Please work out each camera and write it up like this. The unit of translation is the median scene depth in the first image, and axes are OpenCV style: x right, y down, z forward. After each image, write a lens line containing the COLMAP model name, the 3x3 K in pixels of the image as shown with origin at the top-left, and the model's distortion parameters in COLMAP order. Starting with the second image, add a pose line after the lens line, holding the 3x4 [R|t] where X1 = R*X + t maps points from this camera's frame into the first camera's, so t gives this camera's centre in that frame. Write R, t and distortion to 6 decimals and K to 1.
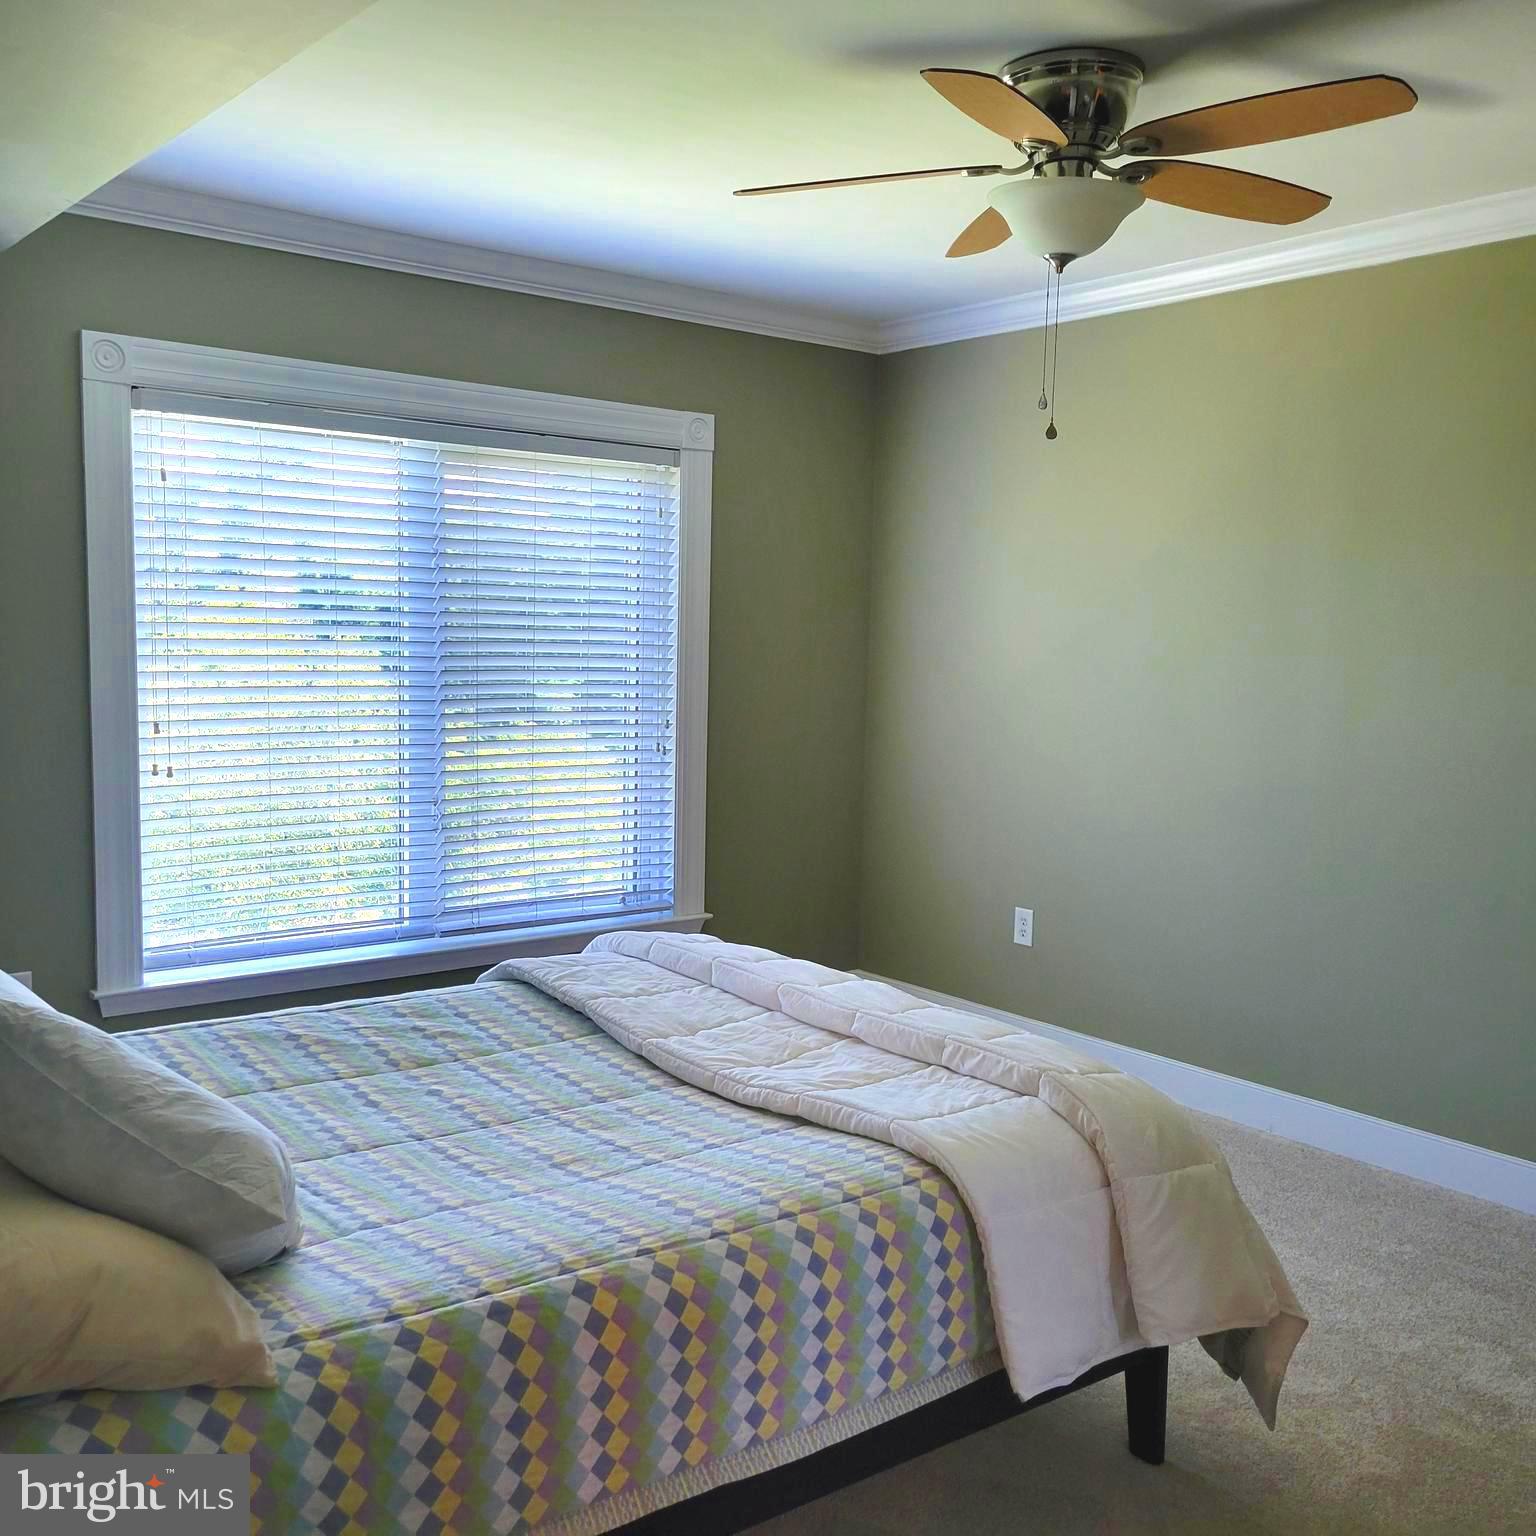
lens RADIAL K [[1539.1, 0, 754.1], [0, 1539.1, 768.7], [0, 0, 1]] dist [0.042368, 0.000000]
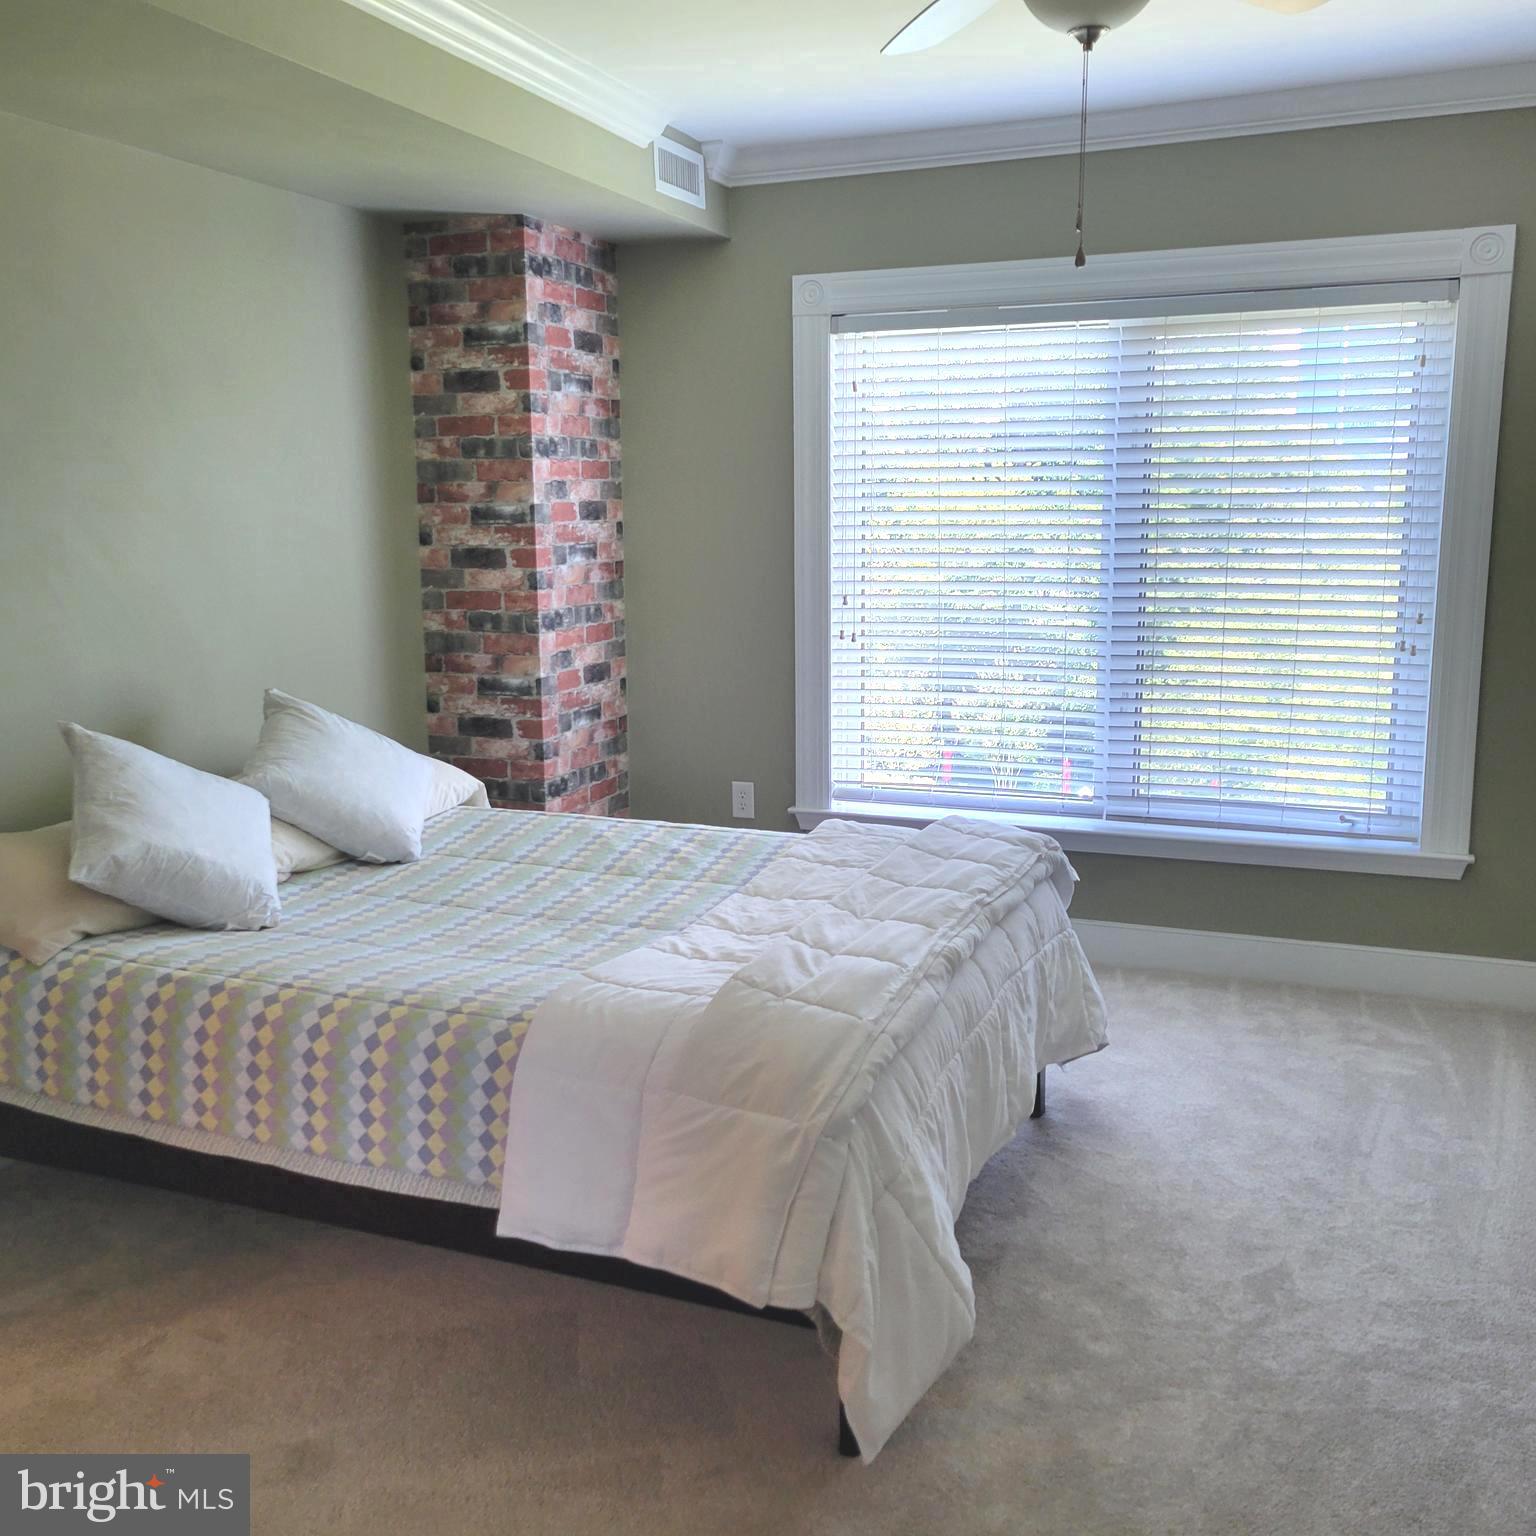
lens RADIAL K [[1539.1, 0, 752.4], [0, 1539.1, 766.4], [0, 0, 1]] dist [0.042368, 0.000000]
pose [[0.489468, 0.124664, -0.863064, 0.875829], [-0.061441, 0.992199, 0.108472, -0.032886], [0.869854, -0.000066, 0.493309, 0.477346]]
